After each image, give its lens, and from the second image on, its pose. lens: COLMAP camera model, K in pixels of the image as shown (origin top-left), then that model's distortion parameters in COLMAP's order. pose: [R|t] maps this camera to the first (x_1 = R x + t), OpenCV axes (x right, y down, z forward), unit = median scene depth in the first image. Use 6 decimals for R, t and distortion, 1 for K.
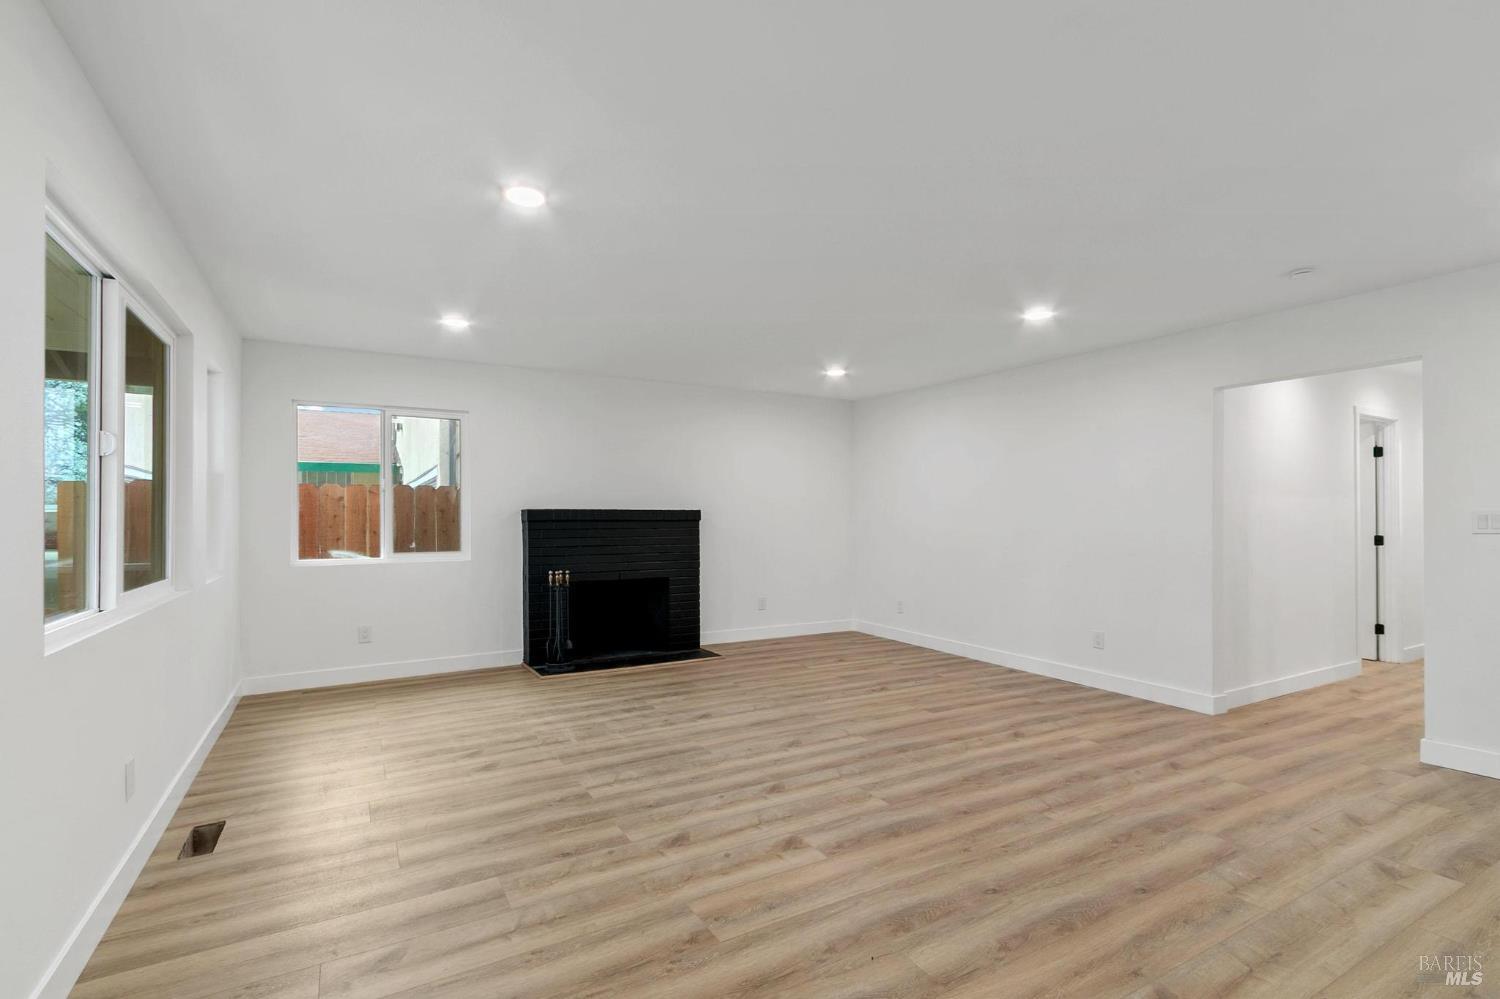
lens RADIAL K [[695.8, 0, 749.3], [0, 695.8, 510.4], [0, 0, 1]] dist [0.001204, -0.000677]
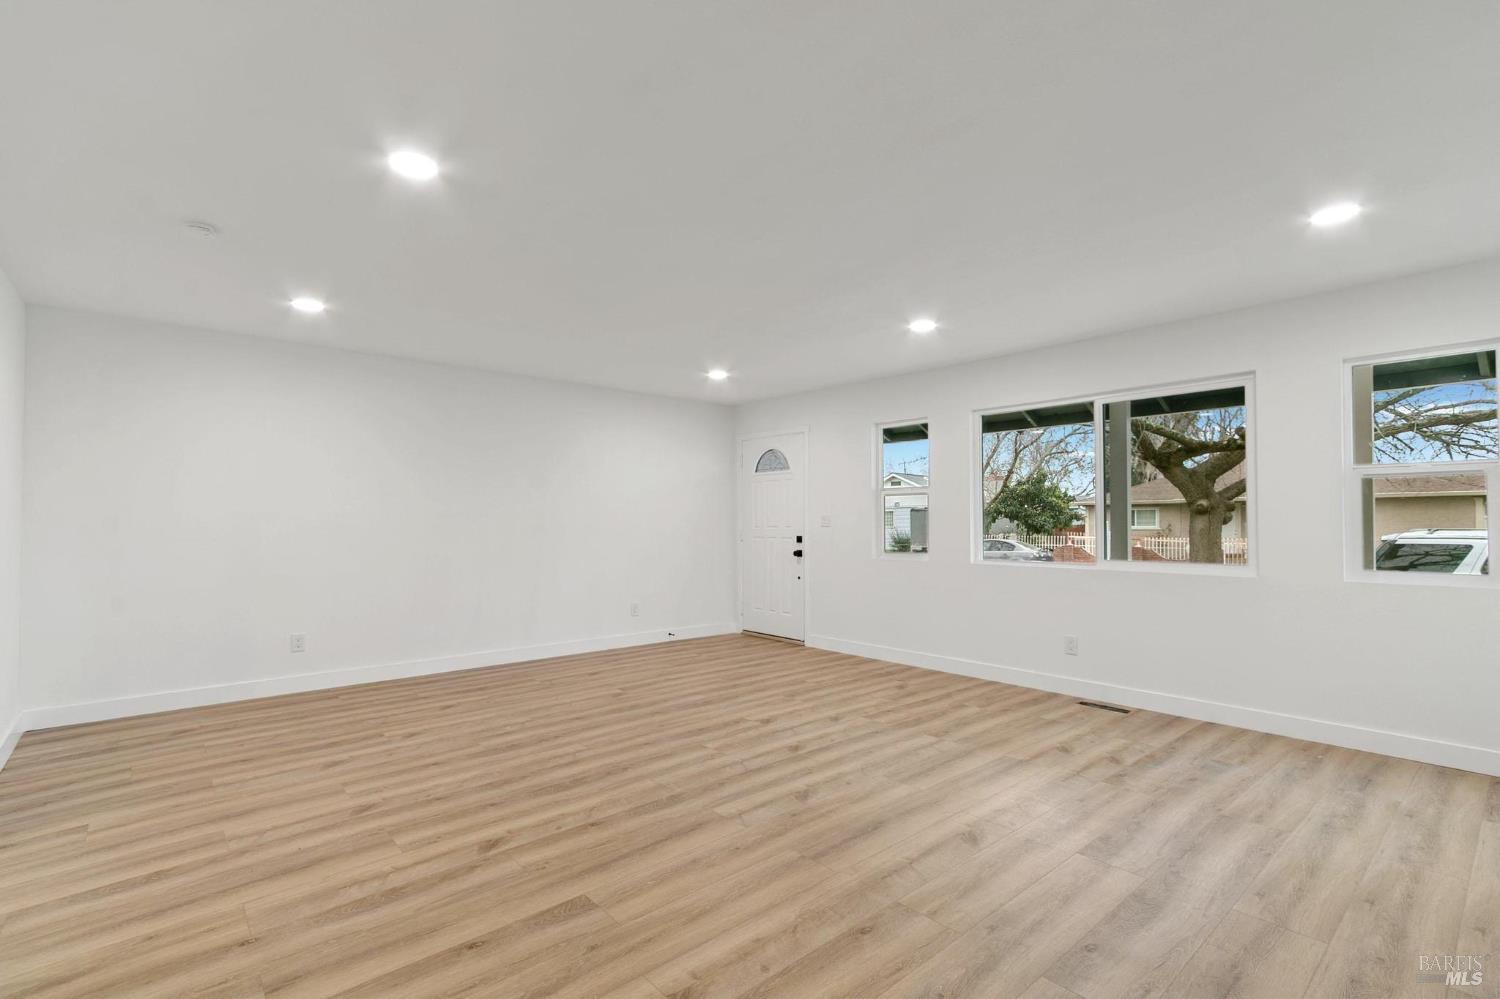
lens RADIAL K [[695.8, 0, 750.2], [0, 695.8, 505.5], [0, 0, 1]] dist [0.001204, -0.000677]
pose [[-0.981826, -0.000400, -0.189782, 0.332355], [0.006667, 0.999308, -0.036597, 0.026967], [0.189665, -0.037197, -0.981144, 2.128392]]
